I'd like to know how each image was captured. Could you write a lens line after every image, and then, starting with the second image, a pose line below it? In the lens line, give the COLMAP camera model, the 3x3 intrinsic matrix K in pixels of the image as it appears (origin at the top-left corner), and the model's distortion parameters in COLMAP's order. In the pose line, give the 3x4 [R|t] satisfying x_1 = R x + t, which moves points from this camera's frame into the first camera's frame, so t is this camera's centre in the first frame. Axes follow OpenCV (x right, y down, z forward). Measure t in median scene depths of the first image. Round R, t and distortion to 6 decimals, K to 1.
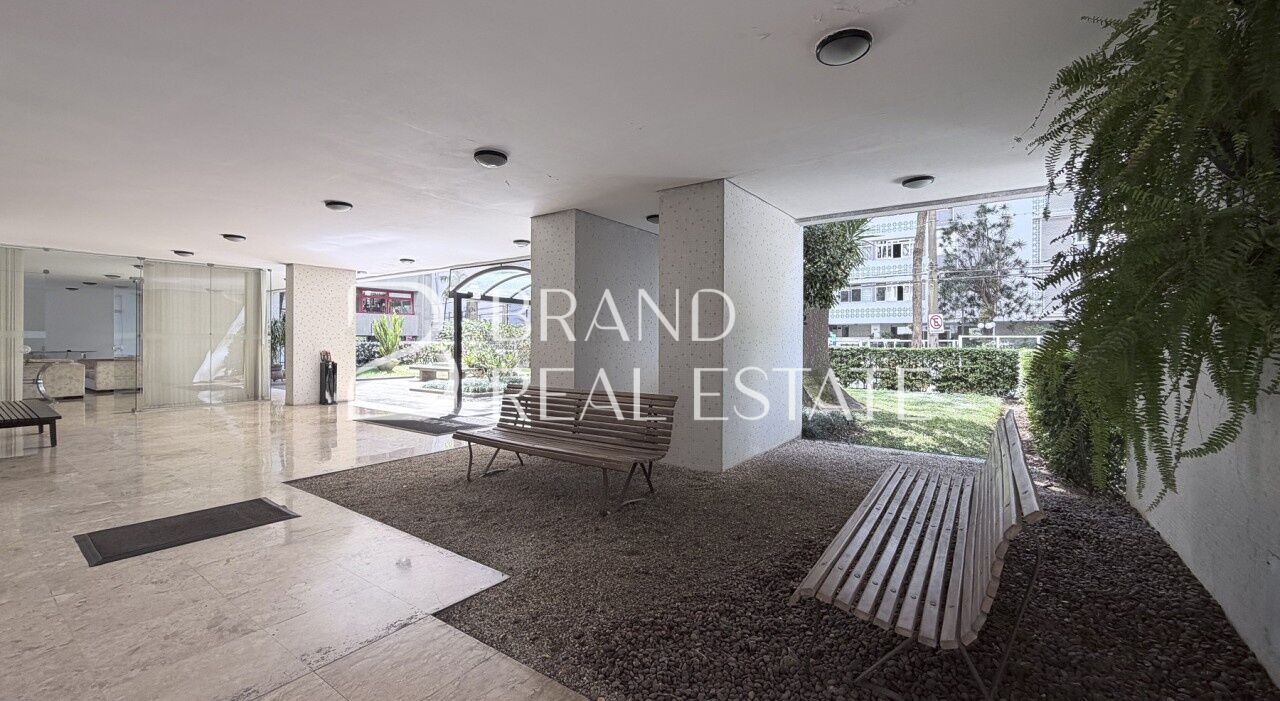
lens RADIAL K [[494.3, 0, 637.4], [0, 494.3, 343.1], [0, 0, 1]] dist [0.000102, 0.000398]
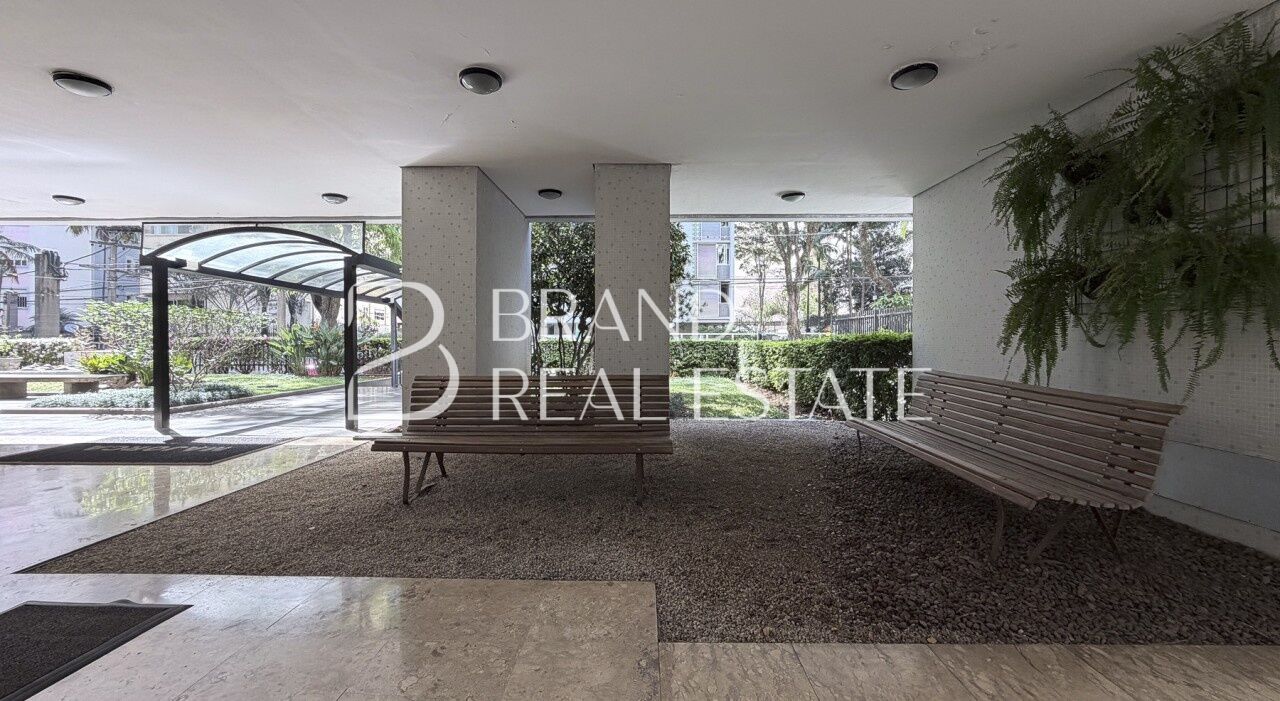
lens RADIAL K [[494.3, 0, 637.4], [0, 494.3, 343.1], [0, 0, 1]] dist [0.000102, 0.000398]
pose [[0.835272, -0.006906, 0.549793, -0.435893], [0.005418, 0.999976, 0.004331, 0.032257], [-0.549810, -0.000639, 0.835290, 0.175846]]
